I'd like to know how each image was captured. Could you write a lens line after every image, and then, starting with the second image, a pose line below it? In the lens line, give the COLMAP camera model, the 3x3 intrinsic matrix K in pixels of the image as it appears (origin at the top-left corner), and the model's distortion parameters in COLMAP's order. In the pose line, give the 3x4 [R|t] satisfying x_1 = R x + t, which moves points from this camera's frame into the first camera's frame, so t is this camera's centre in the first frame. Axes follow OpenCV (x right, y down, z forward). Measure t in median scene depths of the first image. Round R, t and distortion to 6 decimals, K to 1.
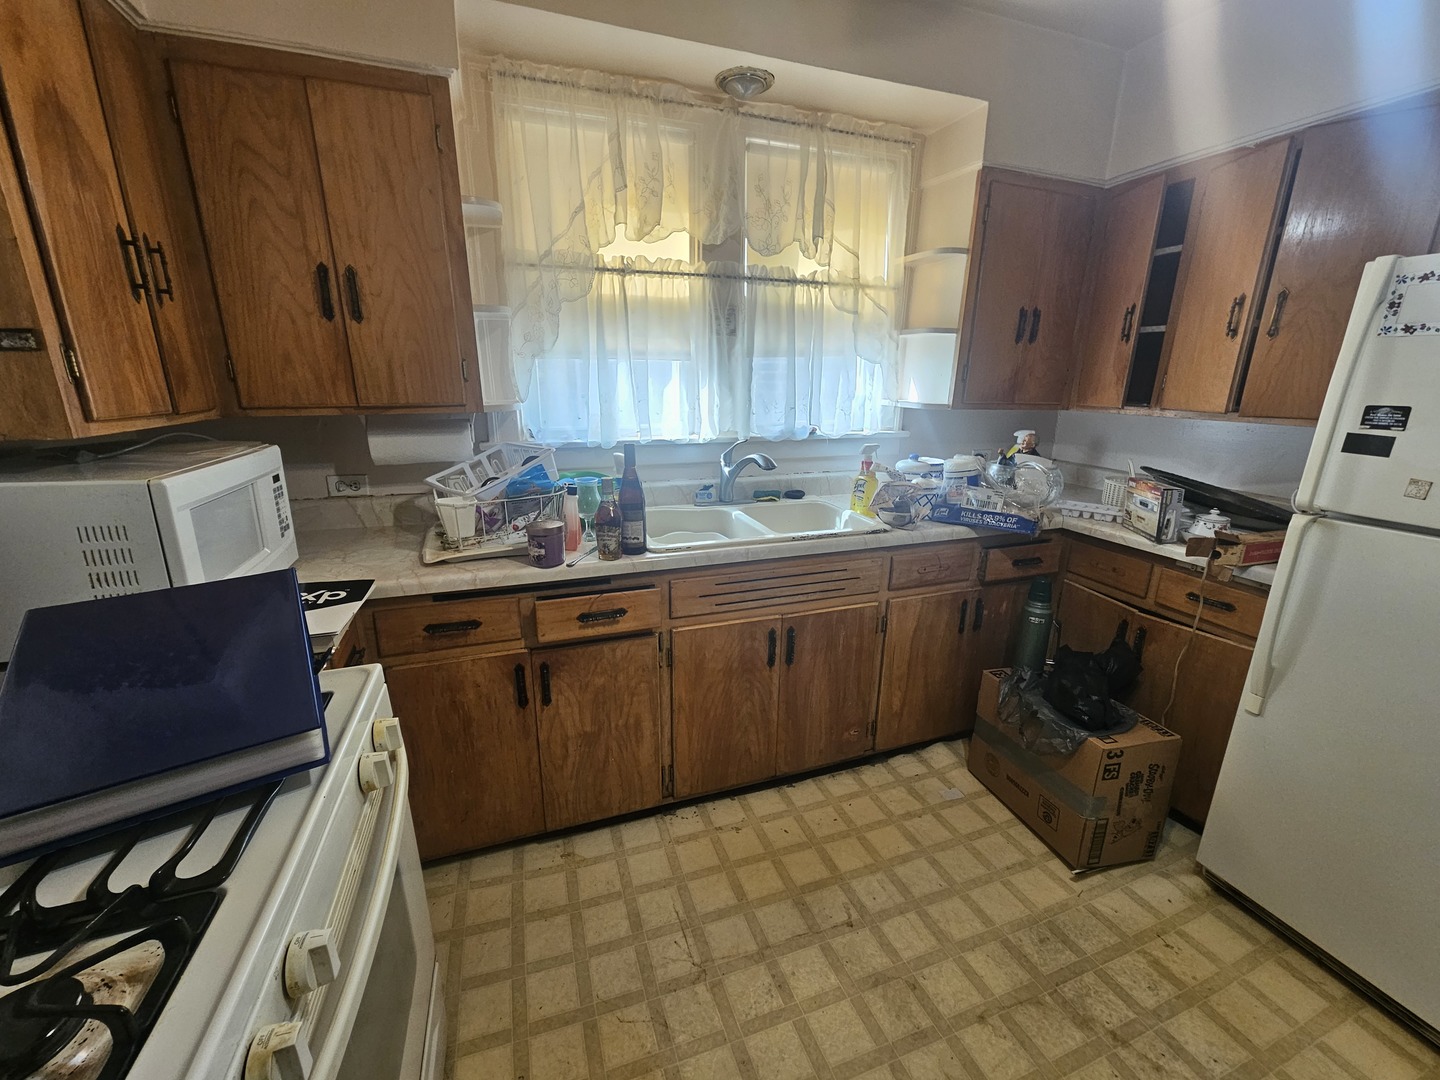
lens RADIAL K [[595.5, 0, 720.6], [0, 595.5, 546.2], [0, 0, 1]] dist [0.000969, -0.001147]
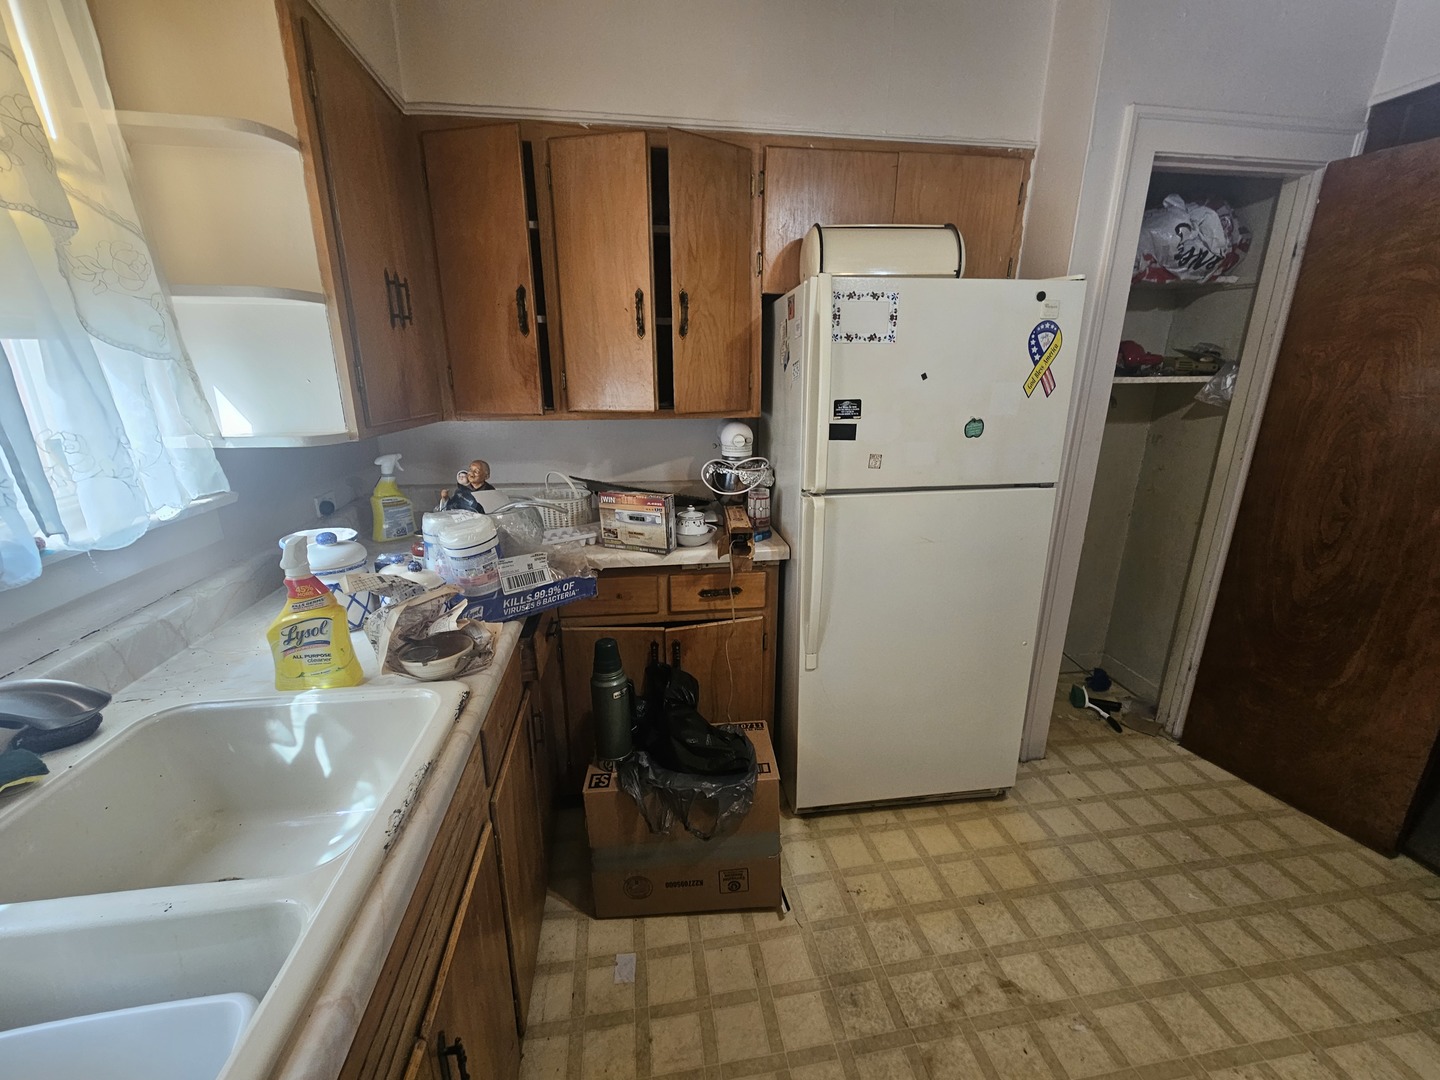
lens RADIAL K [[595.5, 0, 720.6], [0, 595.5, 546.2], [0, 0, 1]] dist [0.000969, -0.001147]
pose [[0.201963, -0.293374, 0.934421, -0.118791], [0.273815, 0.932950, 0.233731, -0.209091], [-0.940338, 0.208654, 0.268752, 0.653841]]
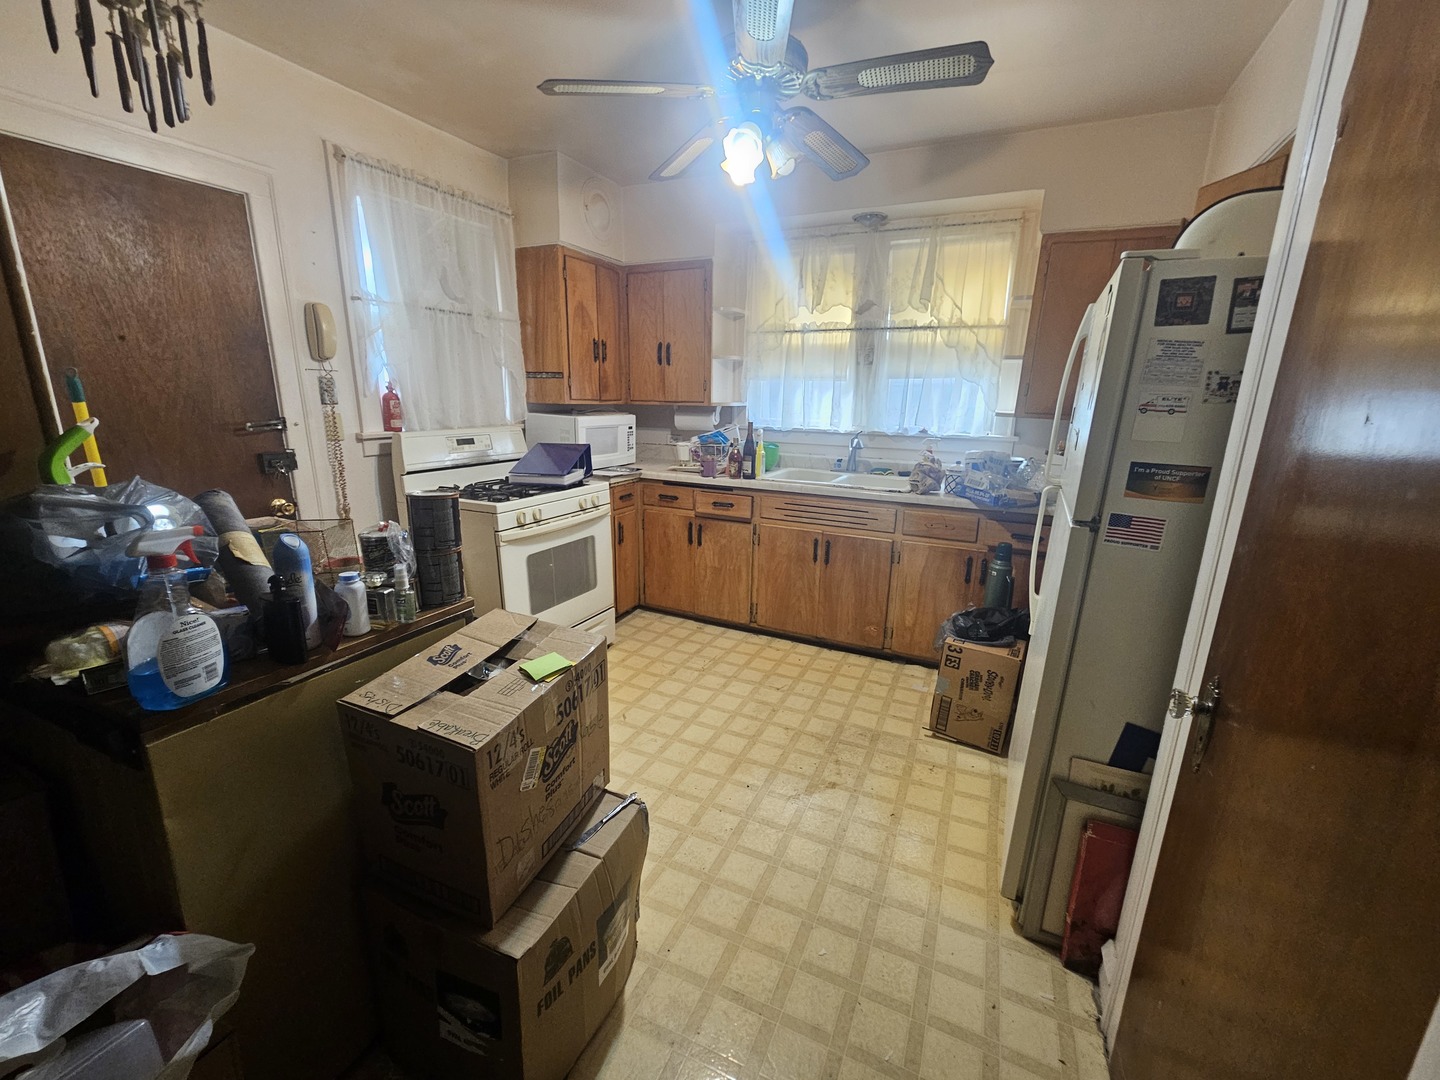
lens RADIAL K [[595.5, 0, 720.6], [0, 595.5, 546.2], [0, 0, 1]] dist [0.000969, -0.001147]
pose [[0.701214, 0.185496, -0.688396, 1.053712], [-0.211169, 0.976272, 0.047967, 0.136053], [0.680960, 0.111733, 0.723747, -0.397527]]
